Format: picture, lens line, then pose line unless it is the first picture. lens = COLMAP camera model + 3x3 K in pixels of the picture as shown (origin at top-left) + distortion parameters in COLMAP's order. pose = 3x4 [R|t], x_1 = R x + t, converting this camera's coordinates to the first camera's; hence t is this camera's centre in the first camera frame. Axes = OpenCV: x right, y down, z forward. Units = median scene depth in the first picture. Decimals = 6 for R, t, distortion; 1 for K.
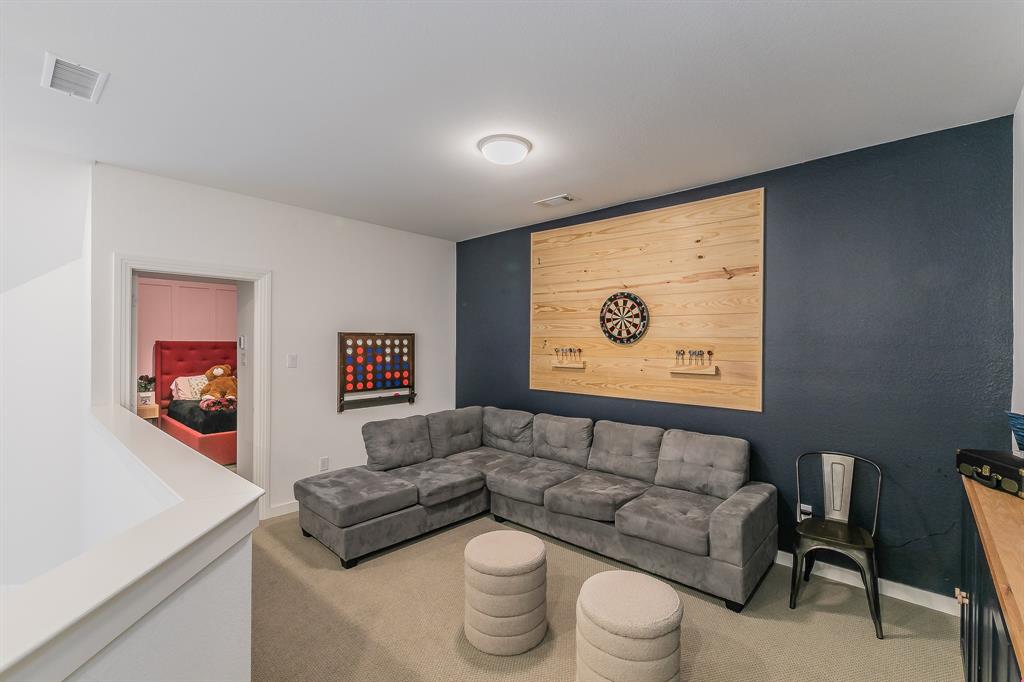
lens RADIAL K [[444.2, 0, 520.3], [0, 444.2, 339.5], [0, 0, 1]] dist [-0.004337, -0.000999]
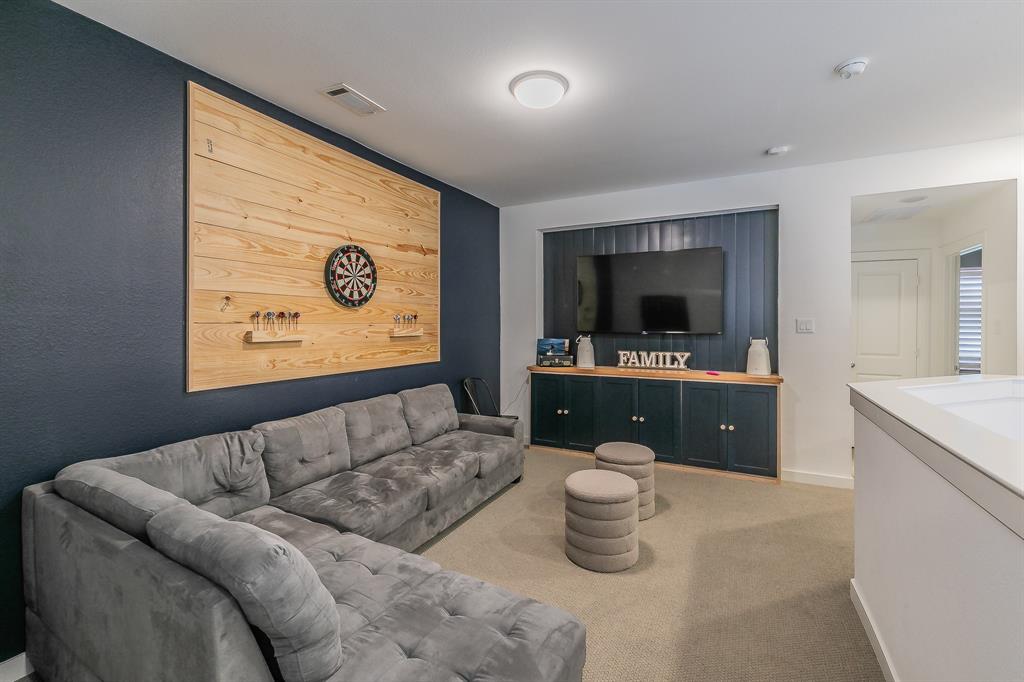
lens RADIAL K [[444.2, 0, 511.0], [0, 444.2, 330.4], [0, 0, 1]] dist [-0.004337, -0.000999]
pose [[-0.240364, -0.019689, 0.970483, -0.656789], [-0.002048, 0.999802, 0.019777, 0.036689], [-0.970681, 0.002766, -0.240357, 0.916730]]
